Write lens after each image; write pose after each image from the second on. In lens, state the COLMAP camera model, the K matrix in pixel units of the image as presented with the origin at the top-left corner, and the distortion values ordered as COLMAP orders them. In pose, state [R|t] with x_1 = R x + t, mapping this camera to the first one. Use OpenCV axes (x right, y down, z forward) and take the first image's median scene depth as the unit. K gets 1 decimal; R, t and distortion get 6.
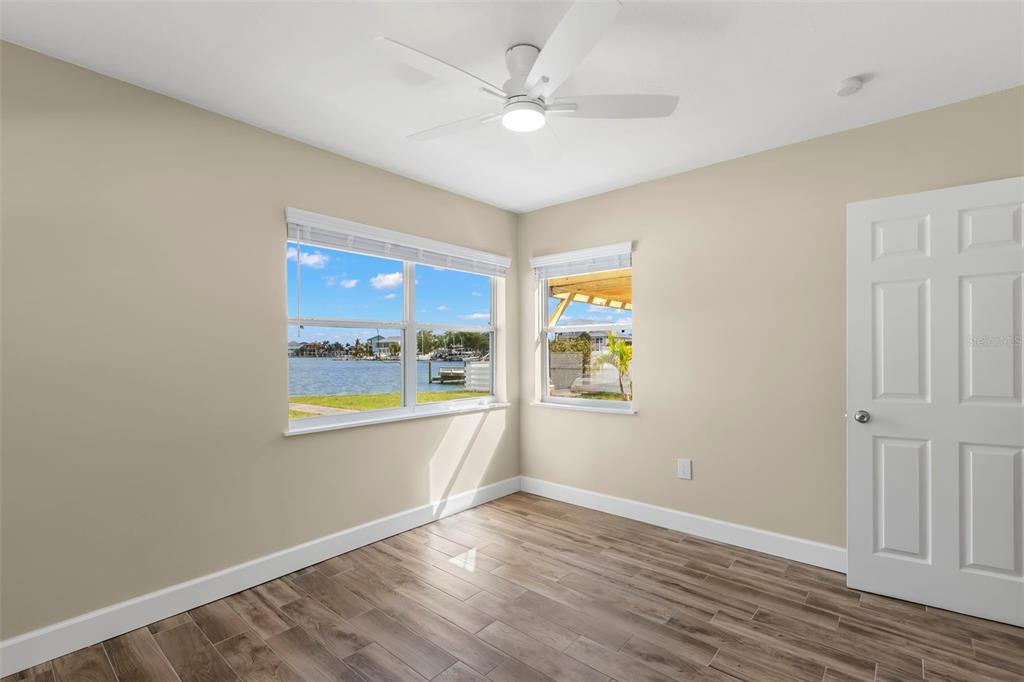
lens RADIAL K [[465.0, 0, 512.2], [0, 465.0, 347.8], [0, 0, 1]] dist [0.001669, -0.000042]
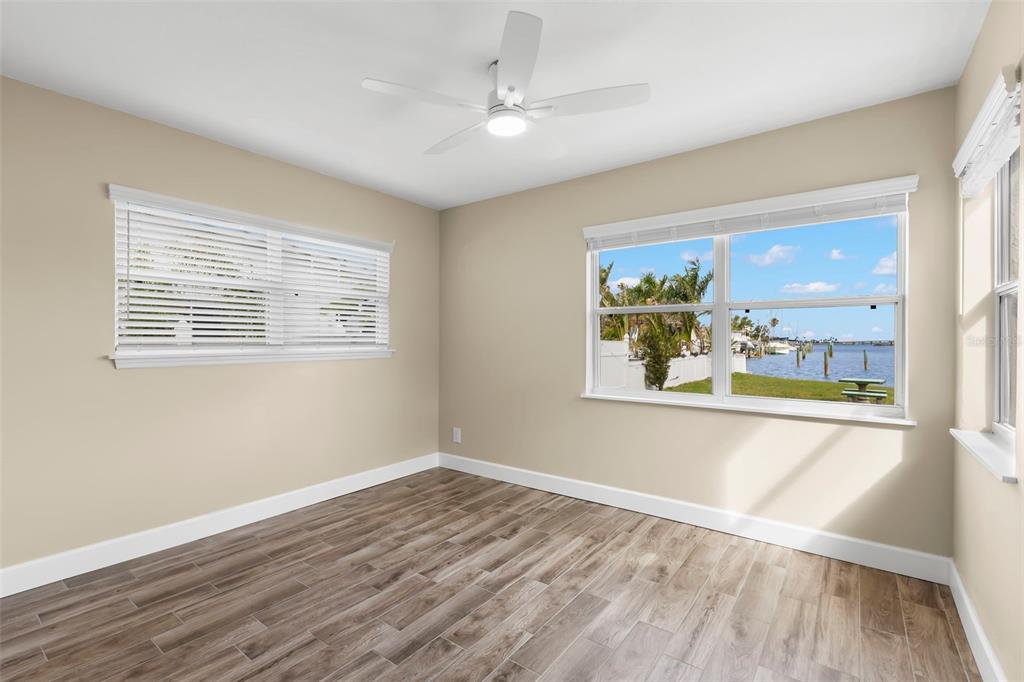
lens RADIAL K [[464.4, 0, 509.7], [0, 464.4, 340.7], [0, 0, 1]] dist [0.001521, -0.000292]
pose [[0.067130, 0.006696, -0.997722, 0.844304], [0.002863, 0.999972, 0.006904, 0.015479], [0.997740, -0.003320, 0.067109, 0.701145]]
